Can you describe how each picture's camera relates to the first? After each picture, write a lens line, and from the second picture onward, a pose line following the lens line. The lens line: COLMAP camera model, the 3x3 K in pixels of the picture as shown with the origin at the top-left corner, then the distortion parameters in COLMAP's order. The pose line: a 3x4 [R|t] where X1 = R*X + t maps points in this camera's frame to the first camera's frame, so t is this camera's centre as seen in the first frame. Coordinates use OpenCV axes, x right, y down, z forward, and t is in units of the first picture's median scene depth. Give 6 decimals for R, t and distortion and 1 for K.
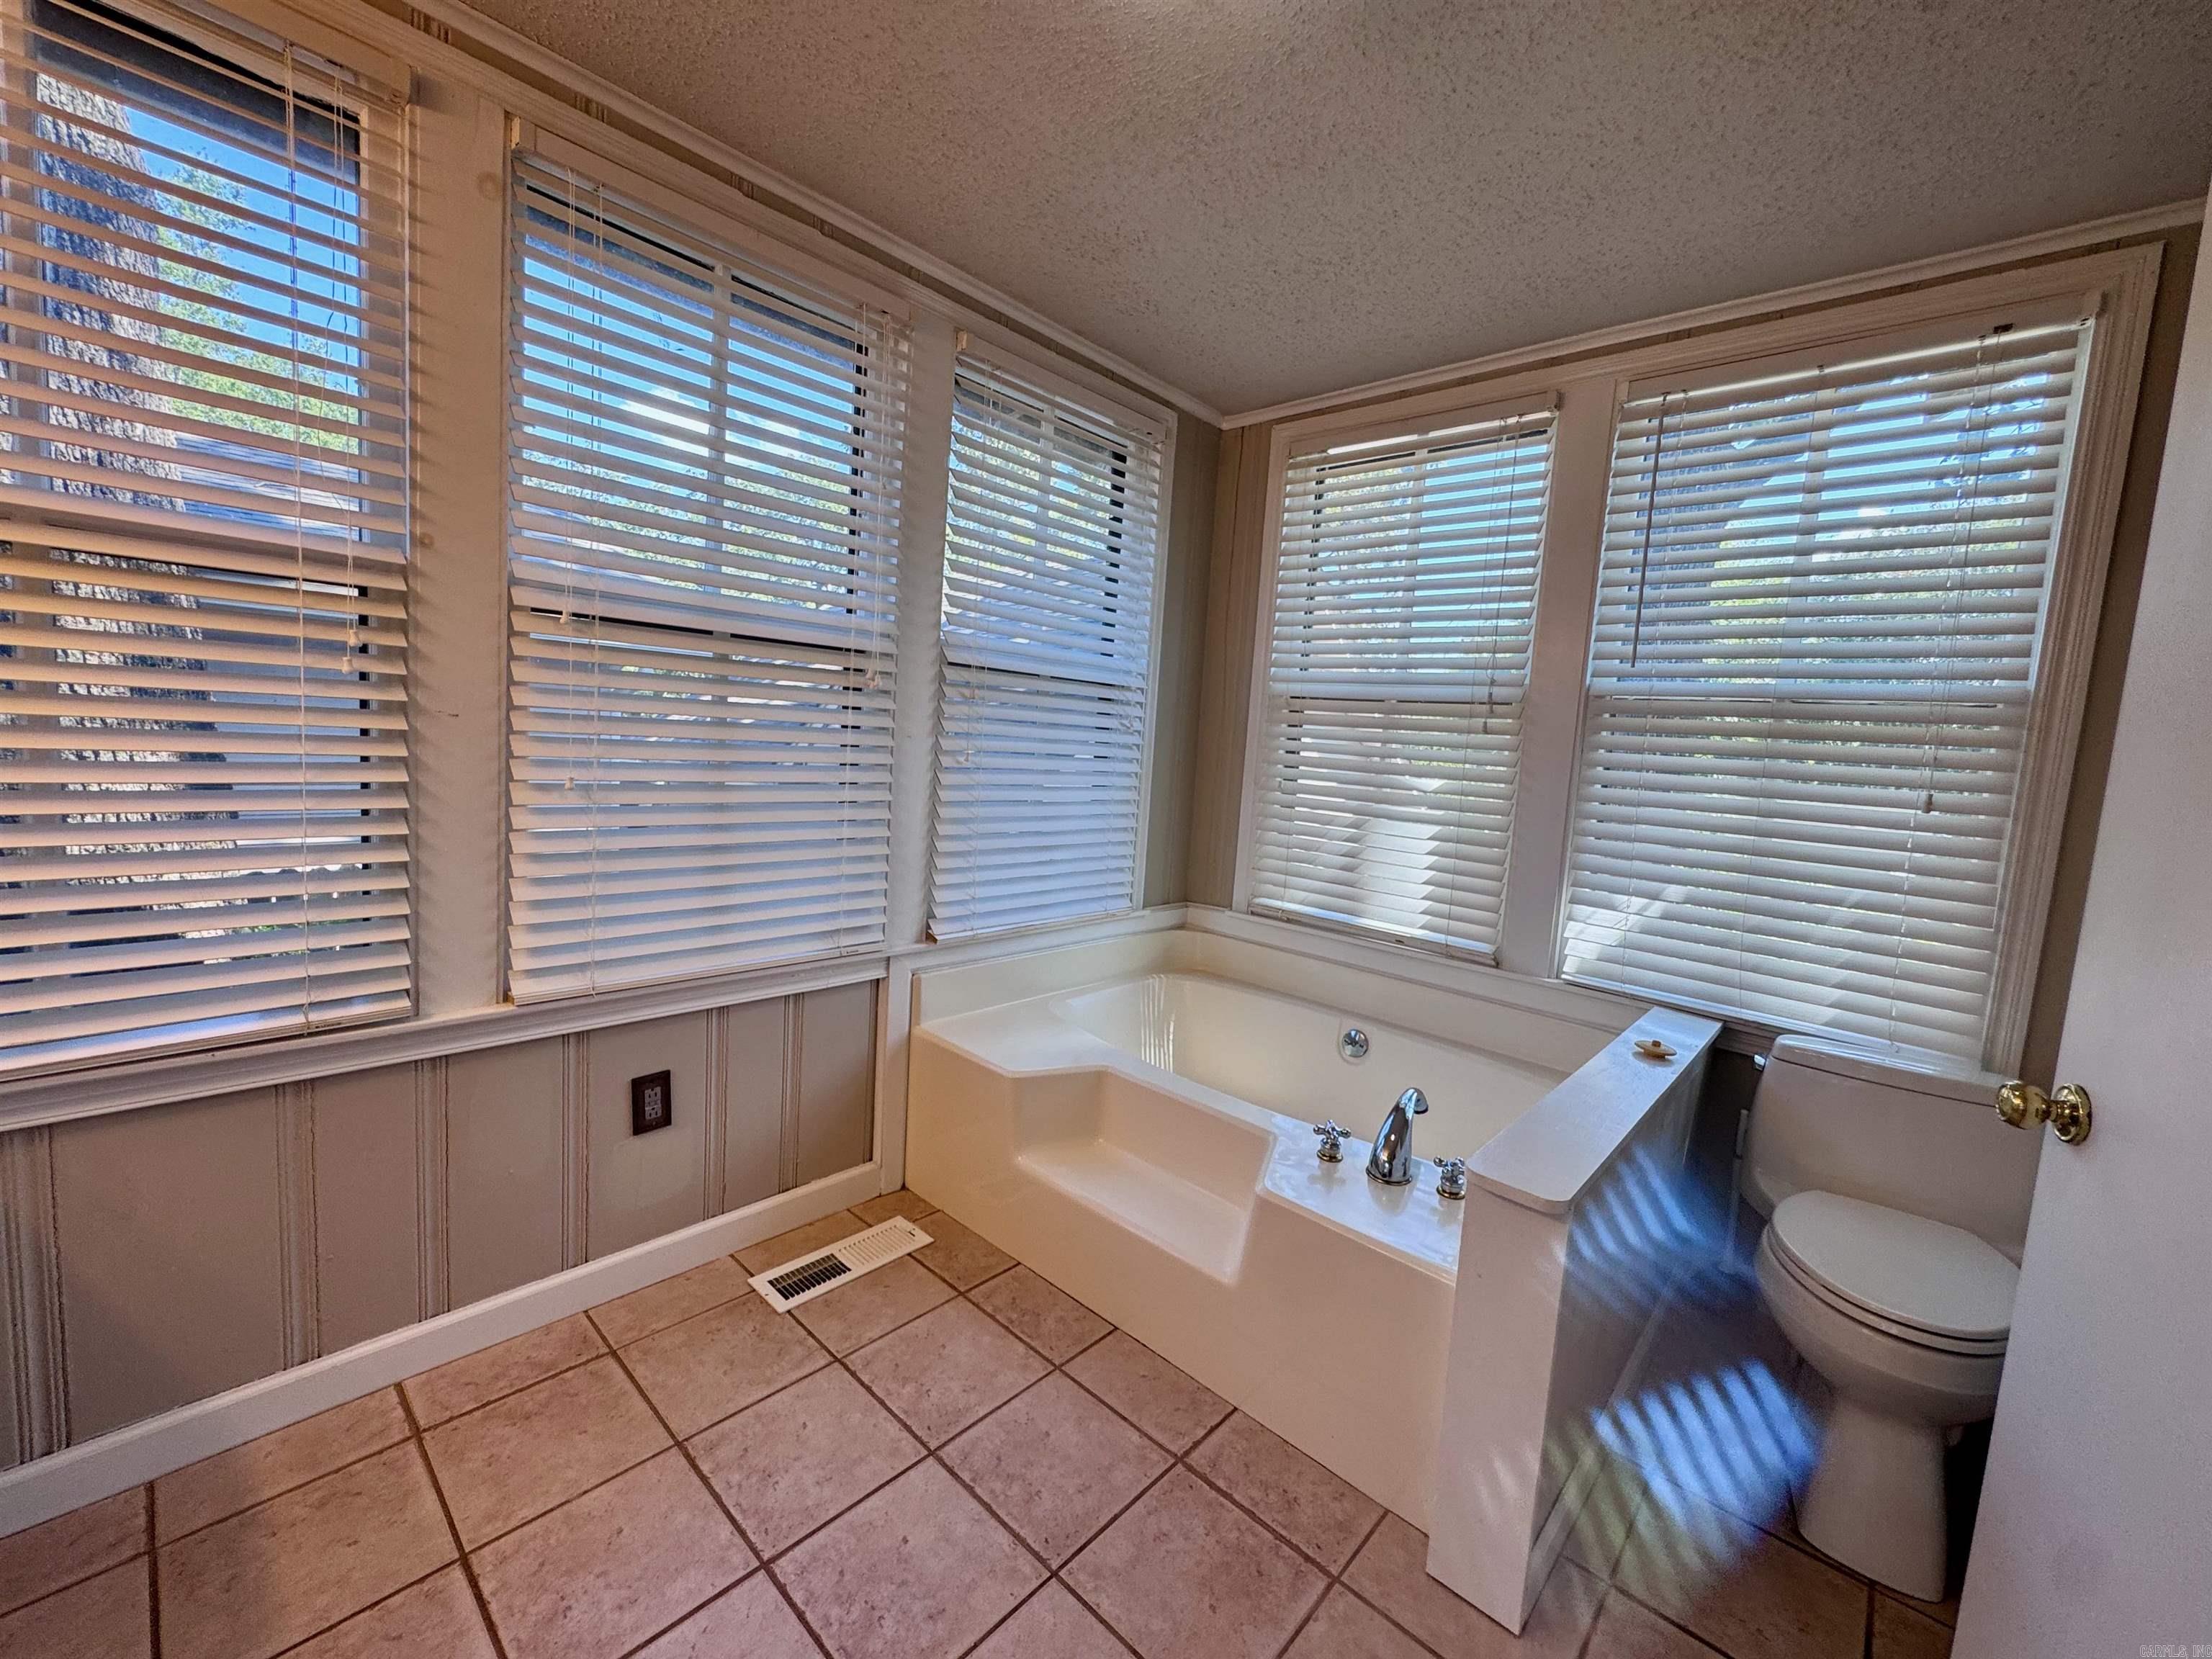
lens RADIAL K [[897.1, 0, 1104.5], [0, 897.1, 825.9], [0, 0, 1]] dist [0.002208, 0.000015]
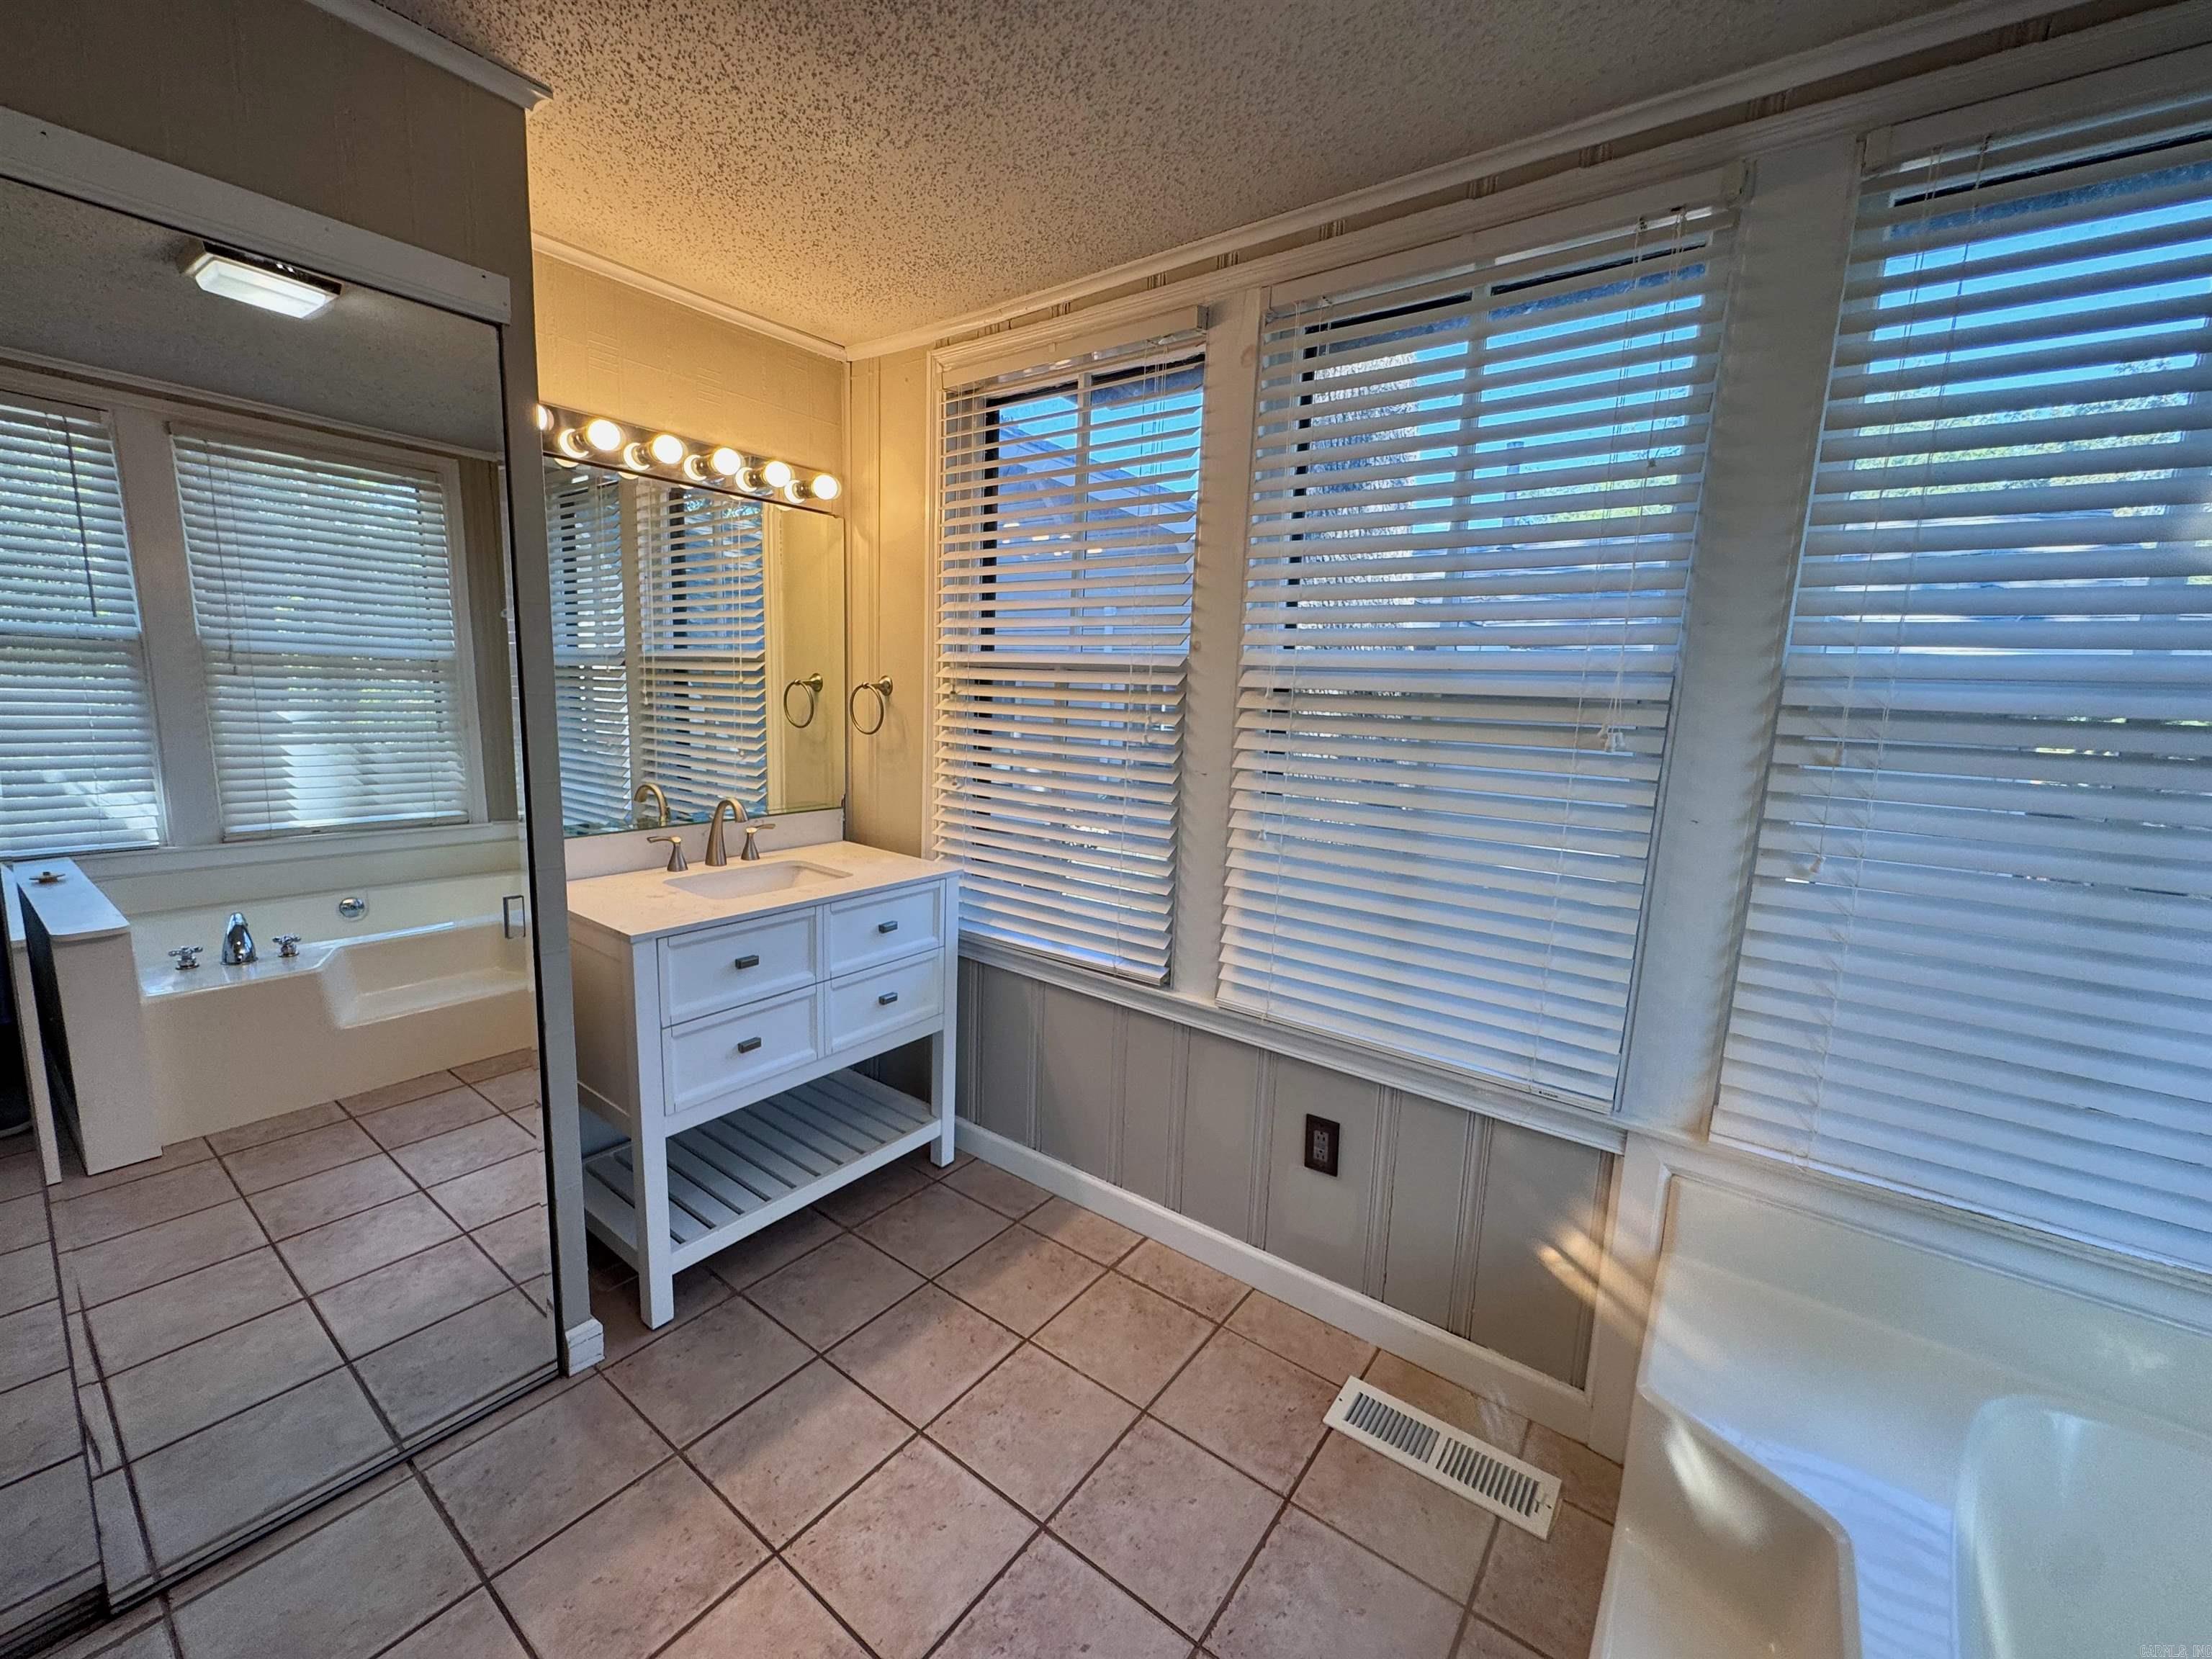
lens RADIAL K [[881.4, 0, 1108.2], [0, 881.4, 836.3], [0, 0, 1]] dist [0.001538, 0.000152]
pose [[0.111162, 0.093220, -0.989421, 0.470116], [-0.142652, 0.986778, 0.076944, -0.095001], [0.983511, 0.132590, 0.122990, 0.602086]]
